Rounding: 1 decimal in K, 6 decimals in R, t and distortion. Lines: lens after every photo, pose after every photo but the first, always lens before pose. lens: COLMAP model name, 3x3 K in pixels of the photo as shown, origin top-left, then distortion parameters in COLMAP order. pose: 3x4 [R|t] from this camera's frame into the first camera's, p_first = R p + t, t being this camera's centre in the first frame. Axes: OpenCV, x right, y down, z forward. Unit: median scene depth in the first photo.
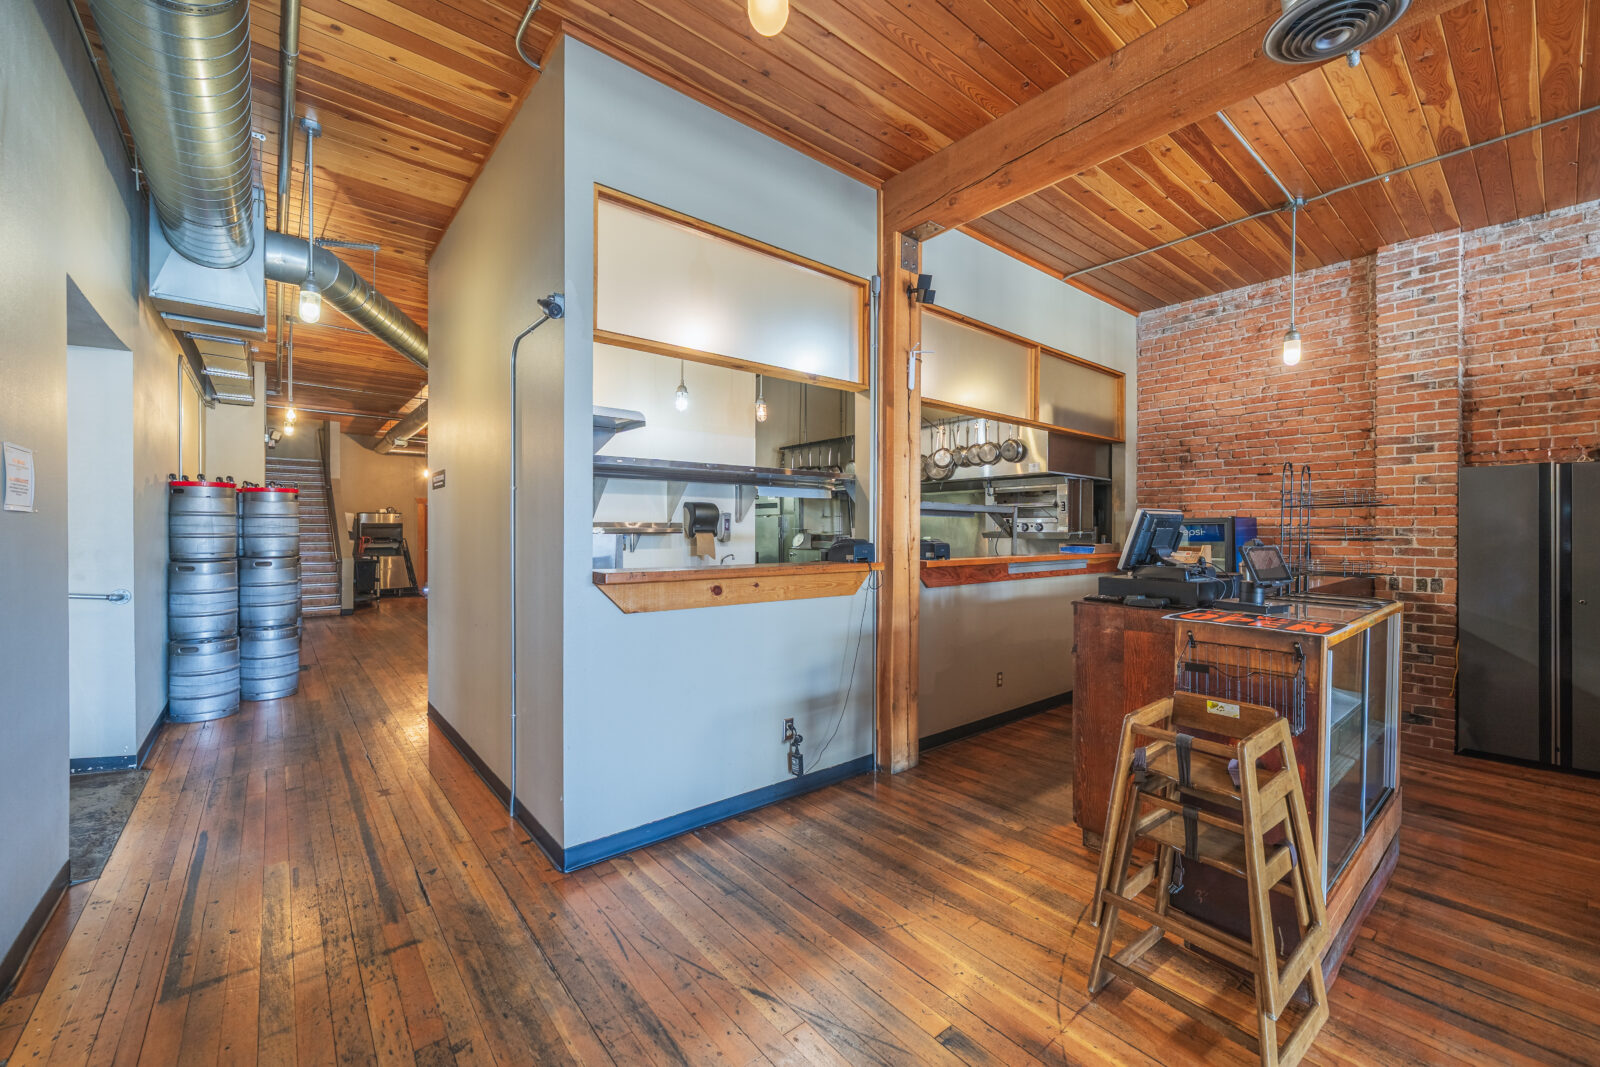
lens RADIAL K [[641.3, 0, 798.7], [0, 641.3, 528.2], [0, 0, 1]] dist [-0.003111, -0.000170]
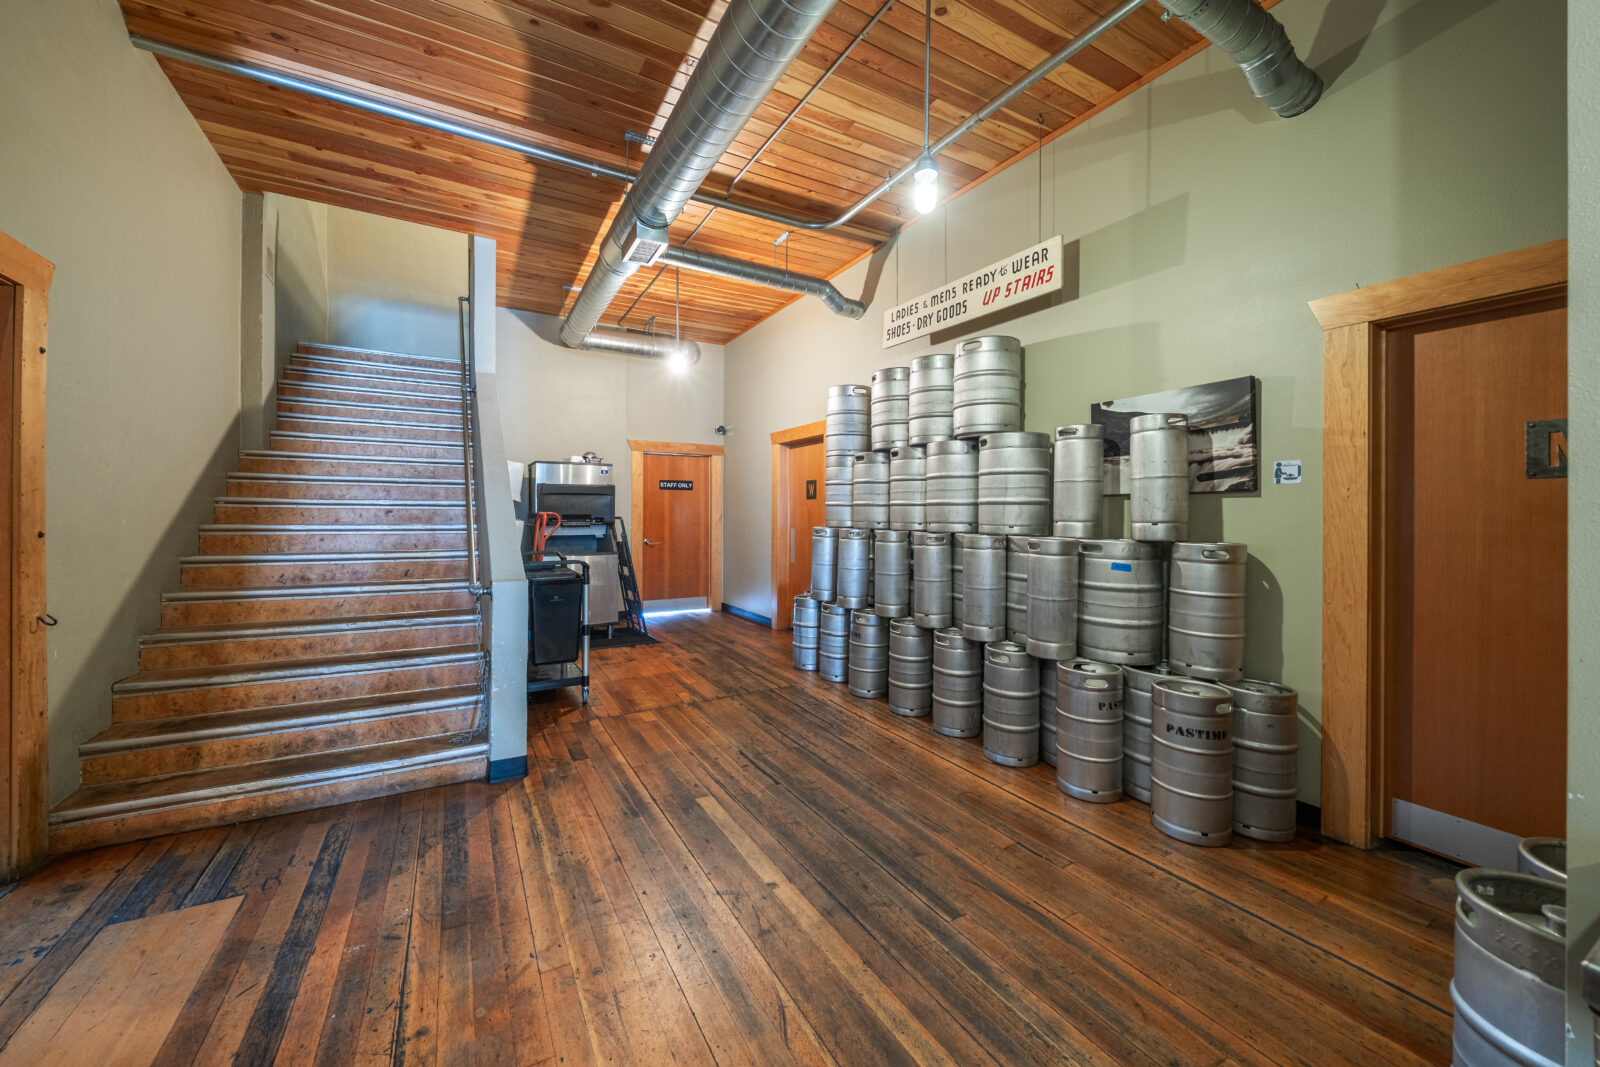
lens RADIAL K [[594.7, 0, 789.4], [0, 594.7, 510.9], [0, 0, 1]] dist [0.001135, 0.000020]
pose [[0.984955, 0.005600, -0.172723, -0.440538], [-0.006253, 0.999975, -0.003239, 0.013280], [0.172701, 0.004270, 0.984965, 0.624461]]
